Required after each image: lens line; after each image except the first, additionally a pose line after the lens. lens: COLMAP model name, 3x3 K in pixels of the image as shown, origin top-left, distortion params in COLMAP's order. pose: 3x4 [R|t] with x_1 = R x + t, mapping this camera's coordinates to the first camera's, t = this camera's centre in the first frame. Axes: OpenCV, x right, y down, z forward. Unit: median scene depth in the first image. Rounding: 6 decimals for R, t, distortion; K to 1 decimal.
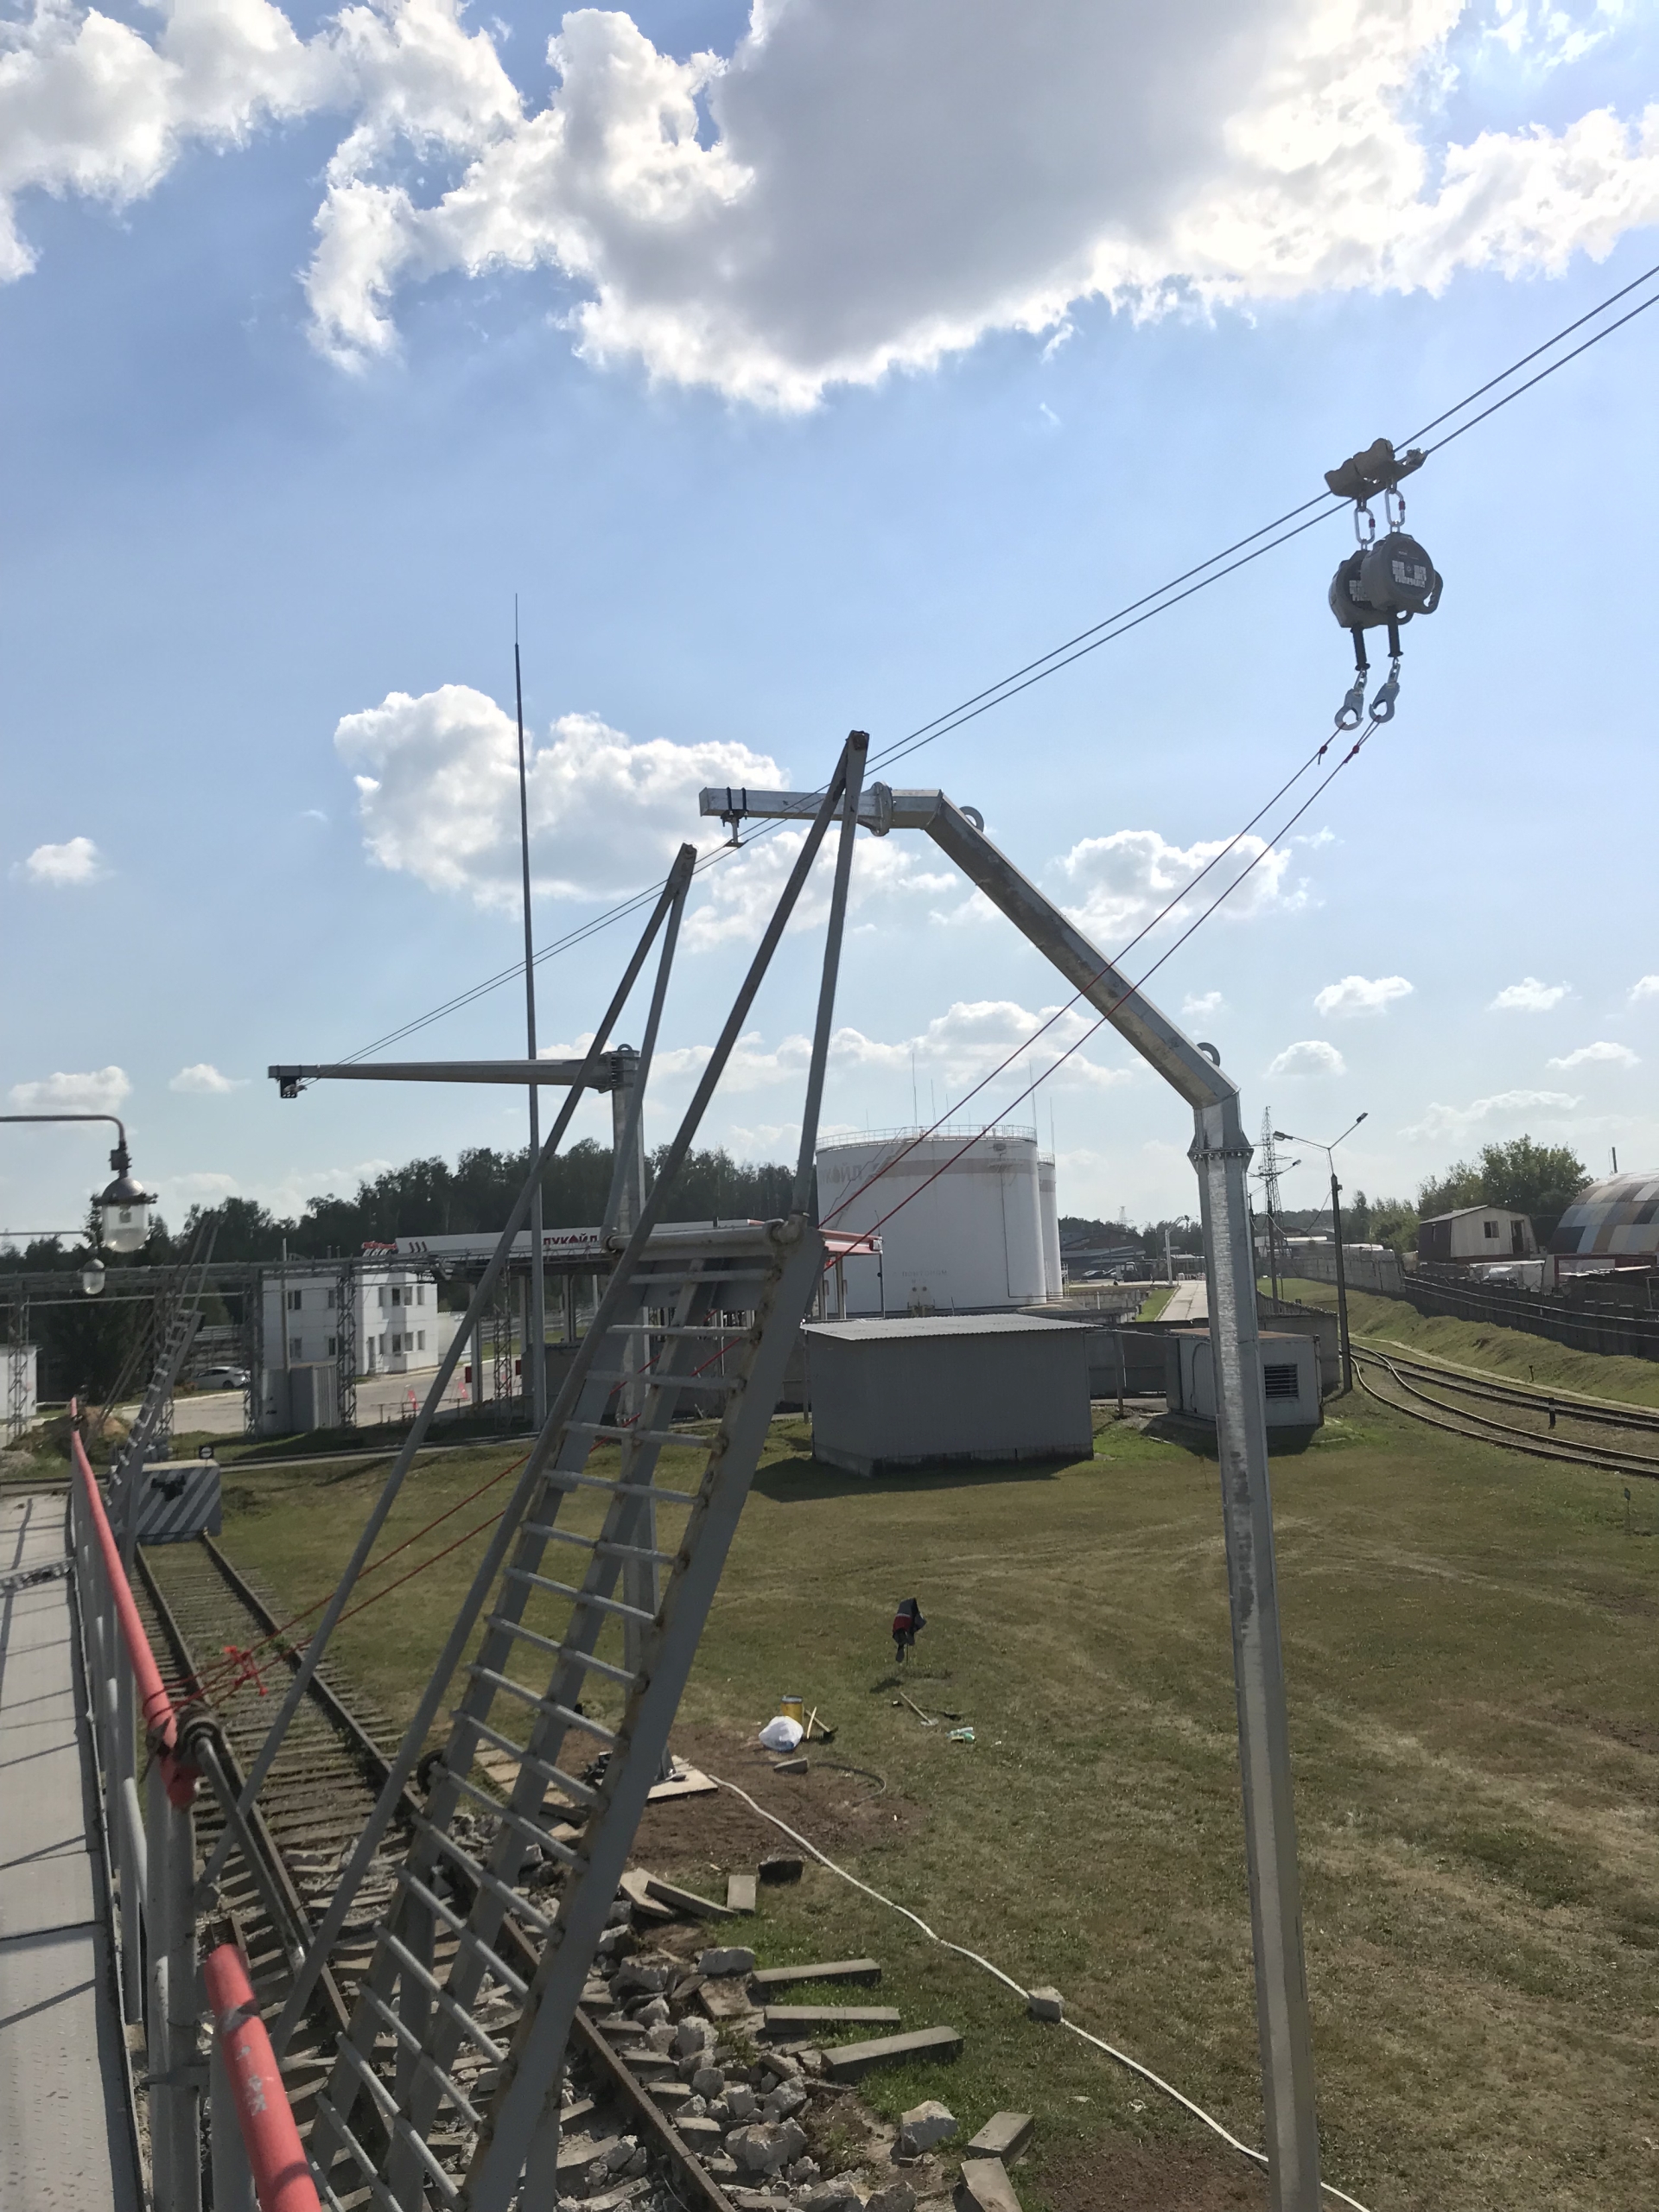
lens RADIAL K [[1787.6, 0, 791.5], [0, 1787.6, 1154.4], [0, 0, 1]] dist [0.057007, -0.000277]
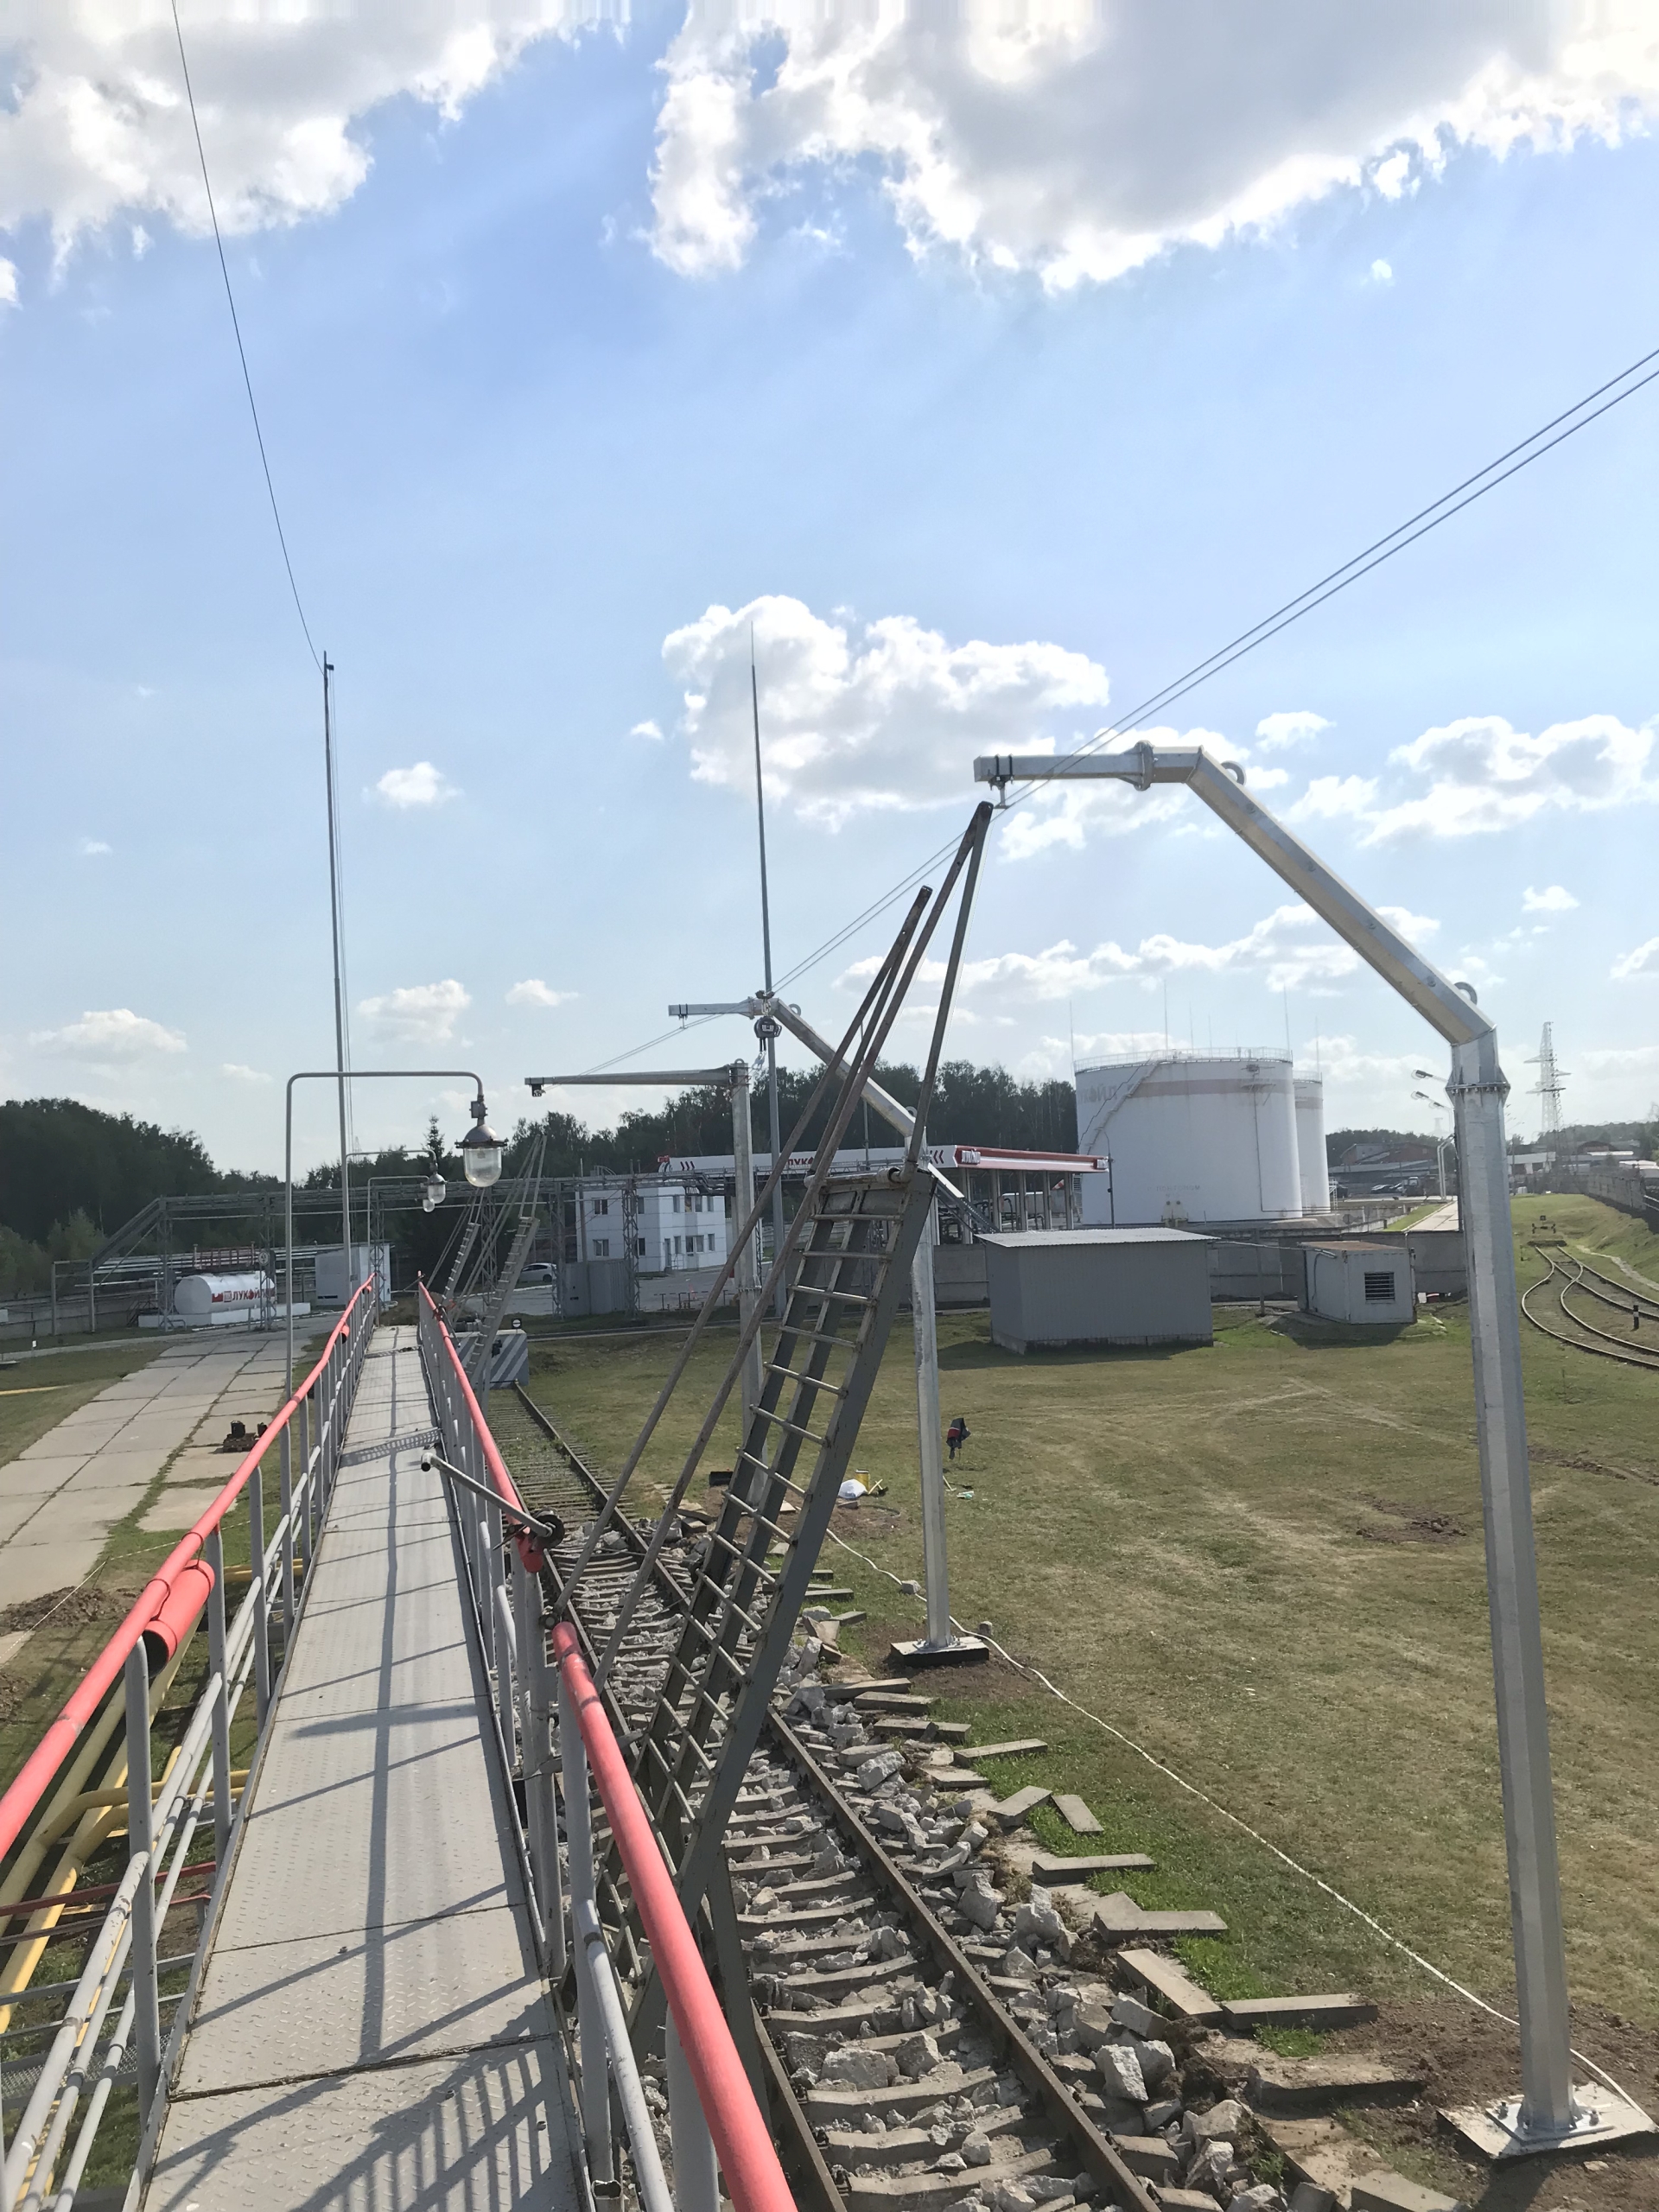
lens RADIAL K [[1787.6, 0, 822.7], [0, 1787.6, 1121.2], [0, 0, 1]] dist [0.057007, -0.000277]
pose [[0.987592, 0.003863, -0.156997, 0.040084], [0.001315, 0.999459, 0.032863, -0.009759], [0.157039, -0.032661, 0.987052, -0.100484]]
